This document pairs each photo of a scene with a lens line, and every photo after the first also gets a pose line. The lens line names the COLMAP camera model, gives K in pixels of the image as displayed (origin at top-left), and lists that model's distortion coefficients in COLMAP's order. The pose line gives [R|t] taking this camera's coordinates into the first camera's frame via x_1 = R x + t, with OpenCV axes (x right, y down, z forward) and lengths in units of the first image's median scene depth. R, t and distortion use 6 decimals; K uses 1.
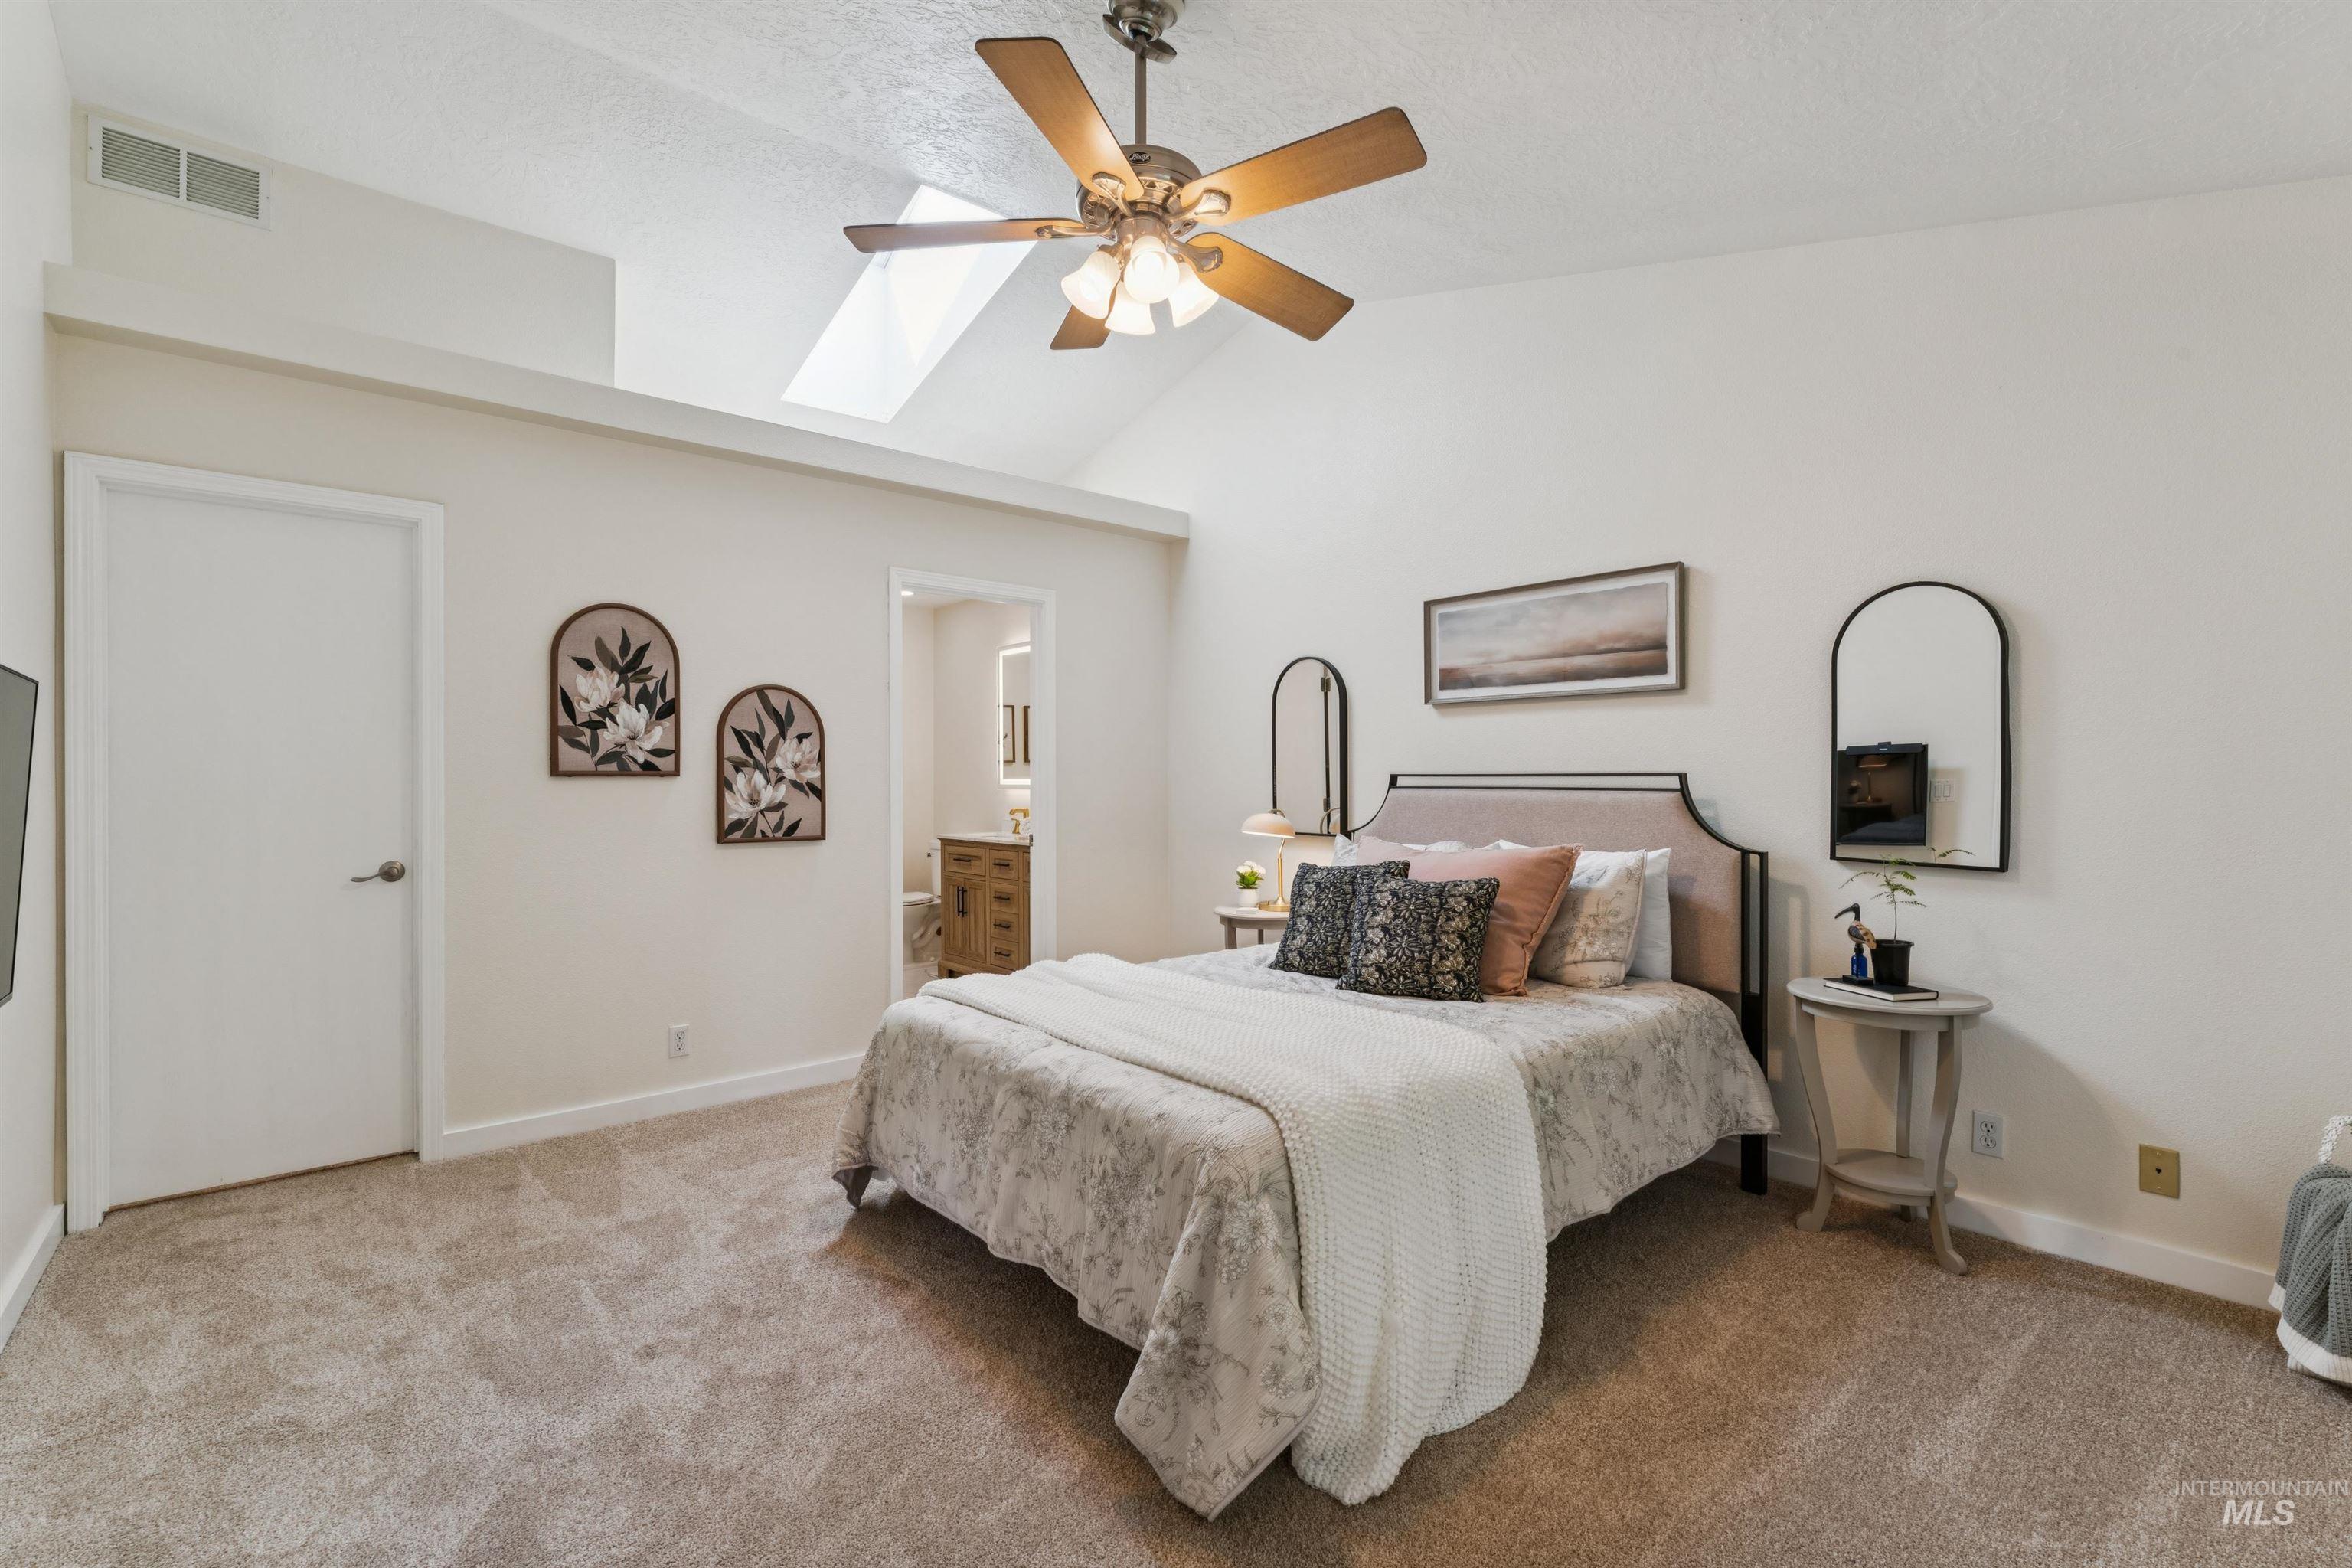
lens RADIAL K [[1033.7, 0, 1169.0], [0, 1033.7, 785.8], [0, 0, 1]] dist [-0.009896, 0.001983]
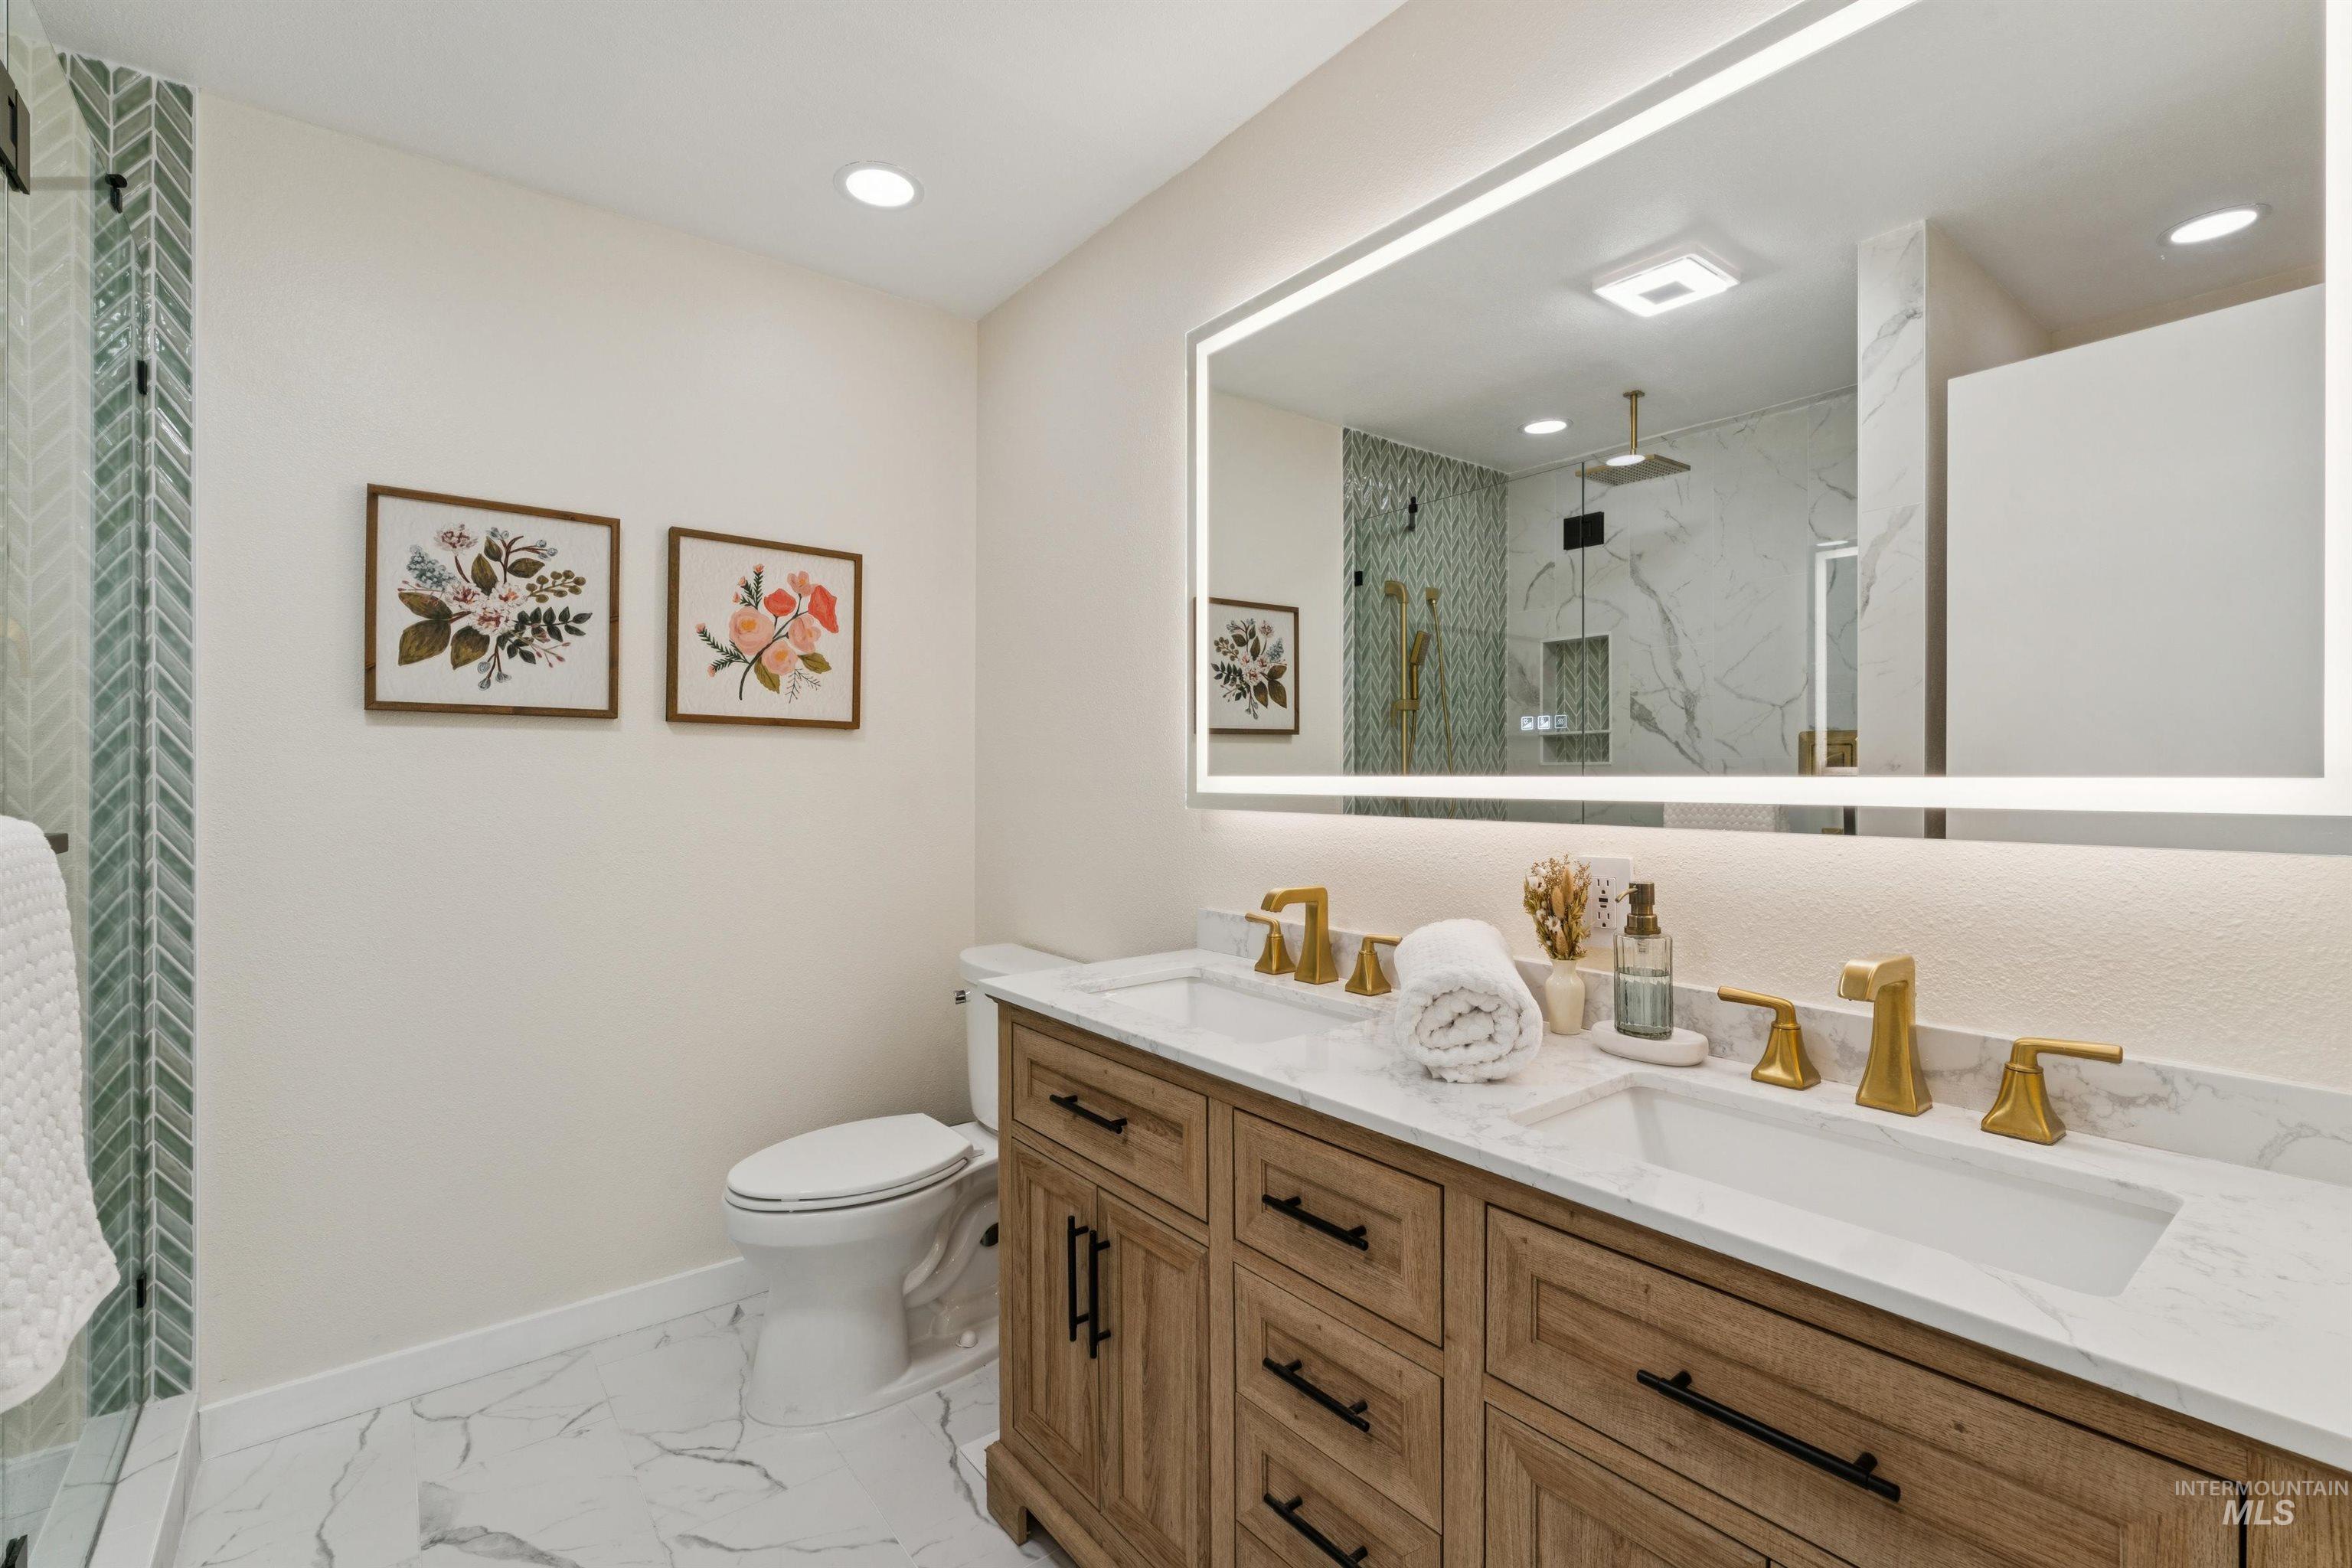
lens RADIAL K [[1033.7, 0, 1183.7], [0, 1033.7, 782.7], [0, 0, 1]] dist [-0.009896, 0.001983]
pose [[0.999437, 0.002851, -0.033418, -0.170050], [-0.003044, 0.999979, -0.005741, -0.003259], [0.033401, 0.005839, 0.999425, 0.758204]]
